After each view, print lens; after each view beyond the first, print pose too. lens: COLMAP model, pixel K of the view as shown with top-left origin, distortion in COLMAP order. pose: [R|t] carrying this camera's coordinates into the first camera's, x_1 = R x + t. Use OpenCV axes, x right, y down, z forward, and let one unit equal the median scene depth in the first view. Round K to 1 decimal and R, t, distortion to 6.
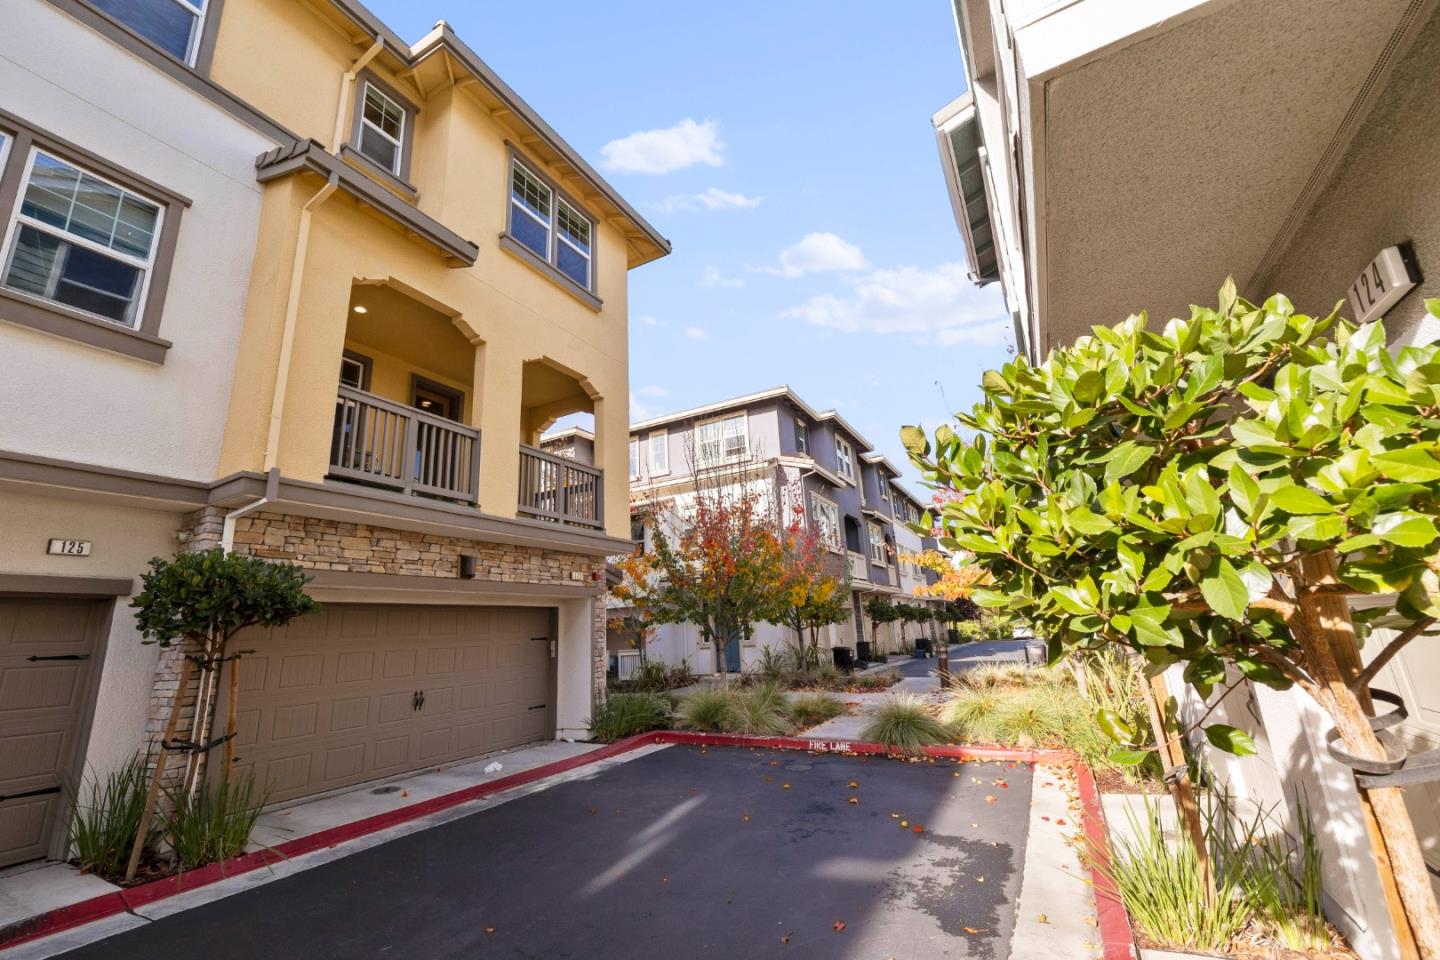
lens RADIAL K [[599.9, 0, 718.4], [0, 599.9, 474.3], [0, 0, 1]] dist [0.016692, 0.000008]
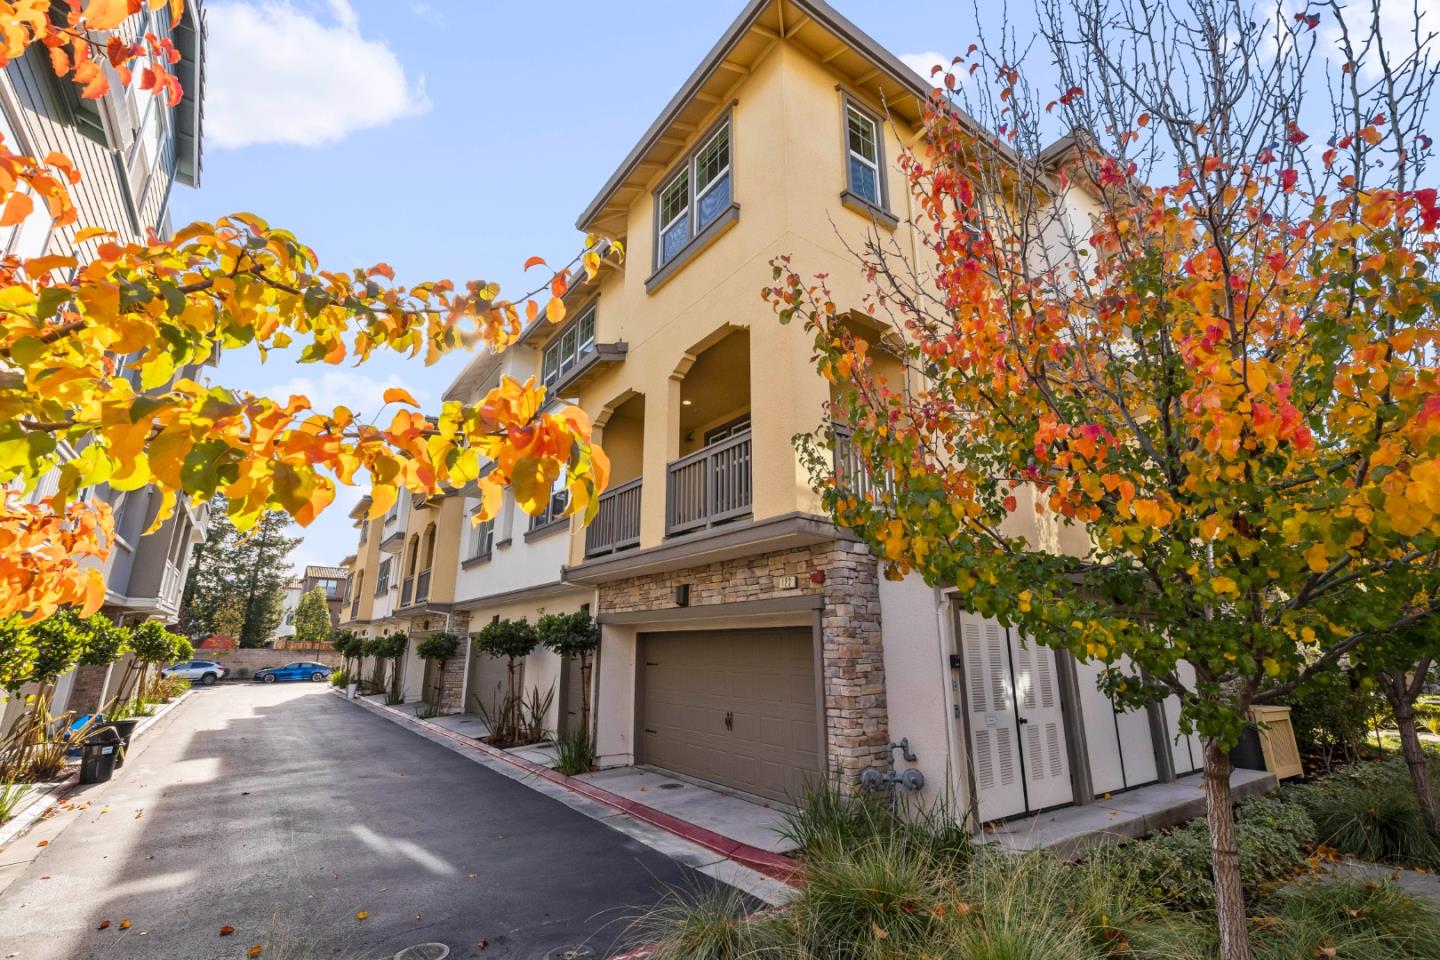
lens RADIAL K [[641.3, 0, 716.0], [0, 641.3, 474.0], [0, 0, 1]] dist [-0.003175, -0.000349]
pose [[-0.438335, -0.195015, -0.877401, 0.539683], [0.247593, 0.912212, -0.326445, 0.321087], [0.864037, -0.360330, -0.351570, 1.438653]]
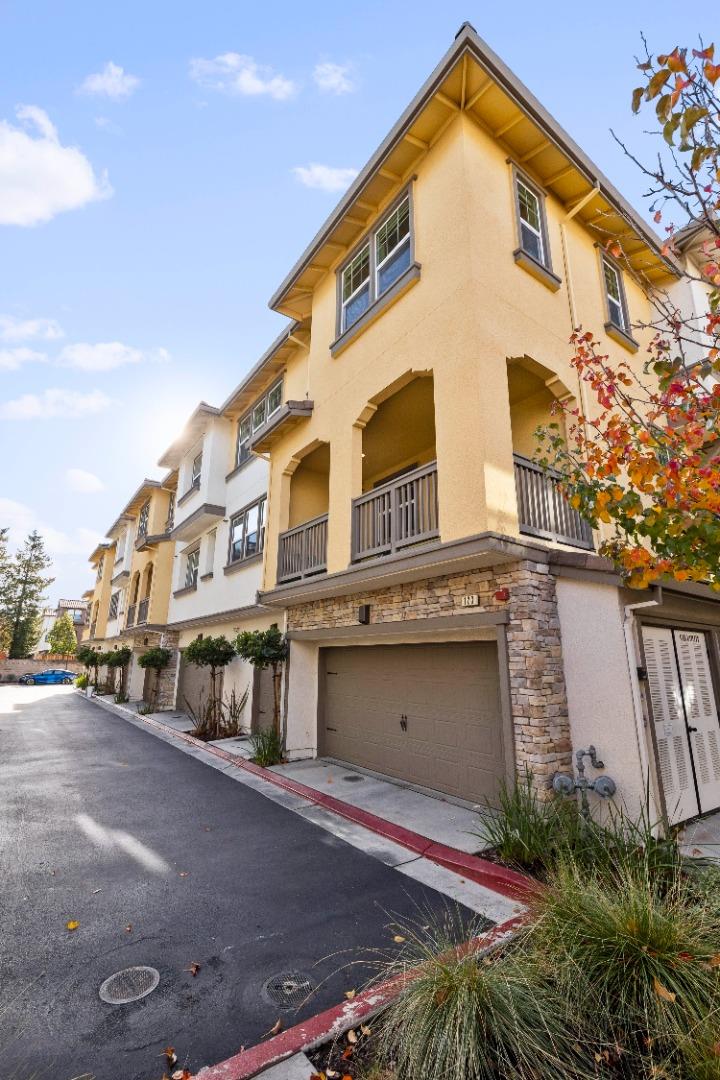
lens RADIAL K [[481.0, 0, 360.0], [0, 481.0, 540.0], [0, 0, 1]] dist [-0.003175, -0.000349]
pose [[-0.443589, -0.181550, -0.877649, 0.424857], [0.240682, 0.919164, -0.311785, 0.297012], [0.863308, -0.349539, -0.364035, 1.319165]]
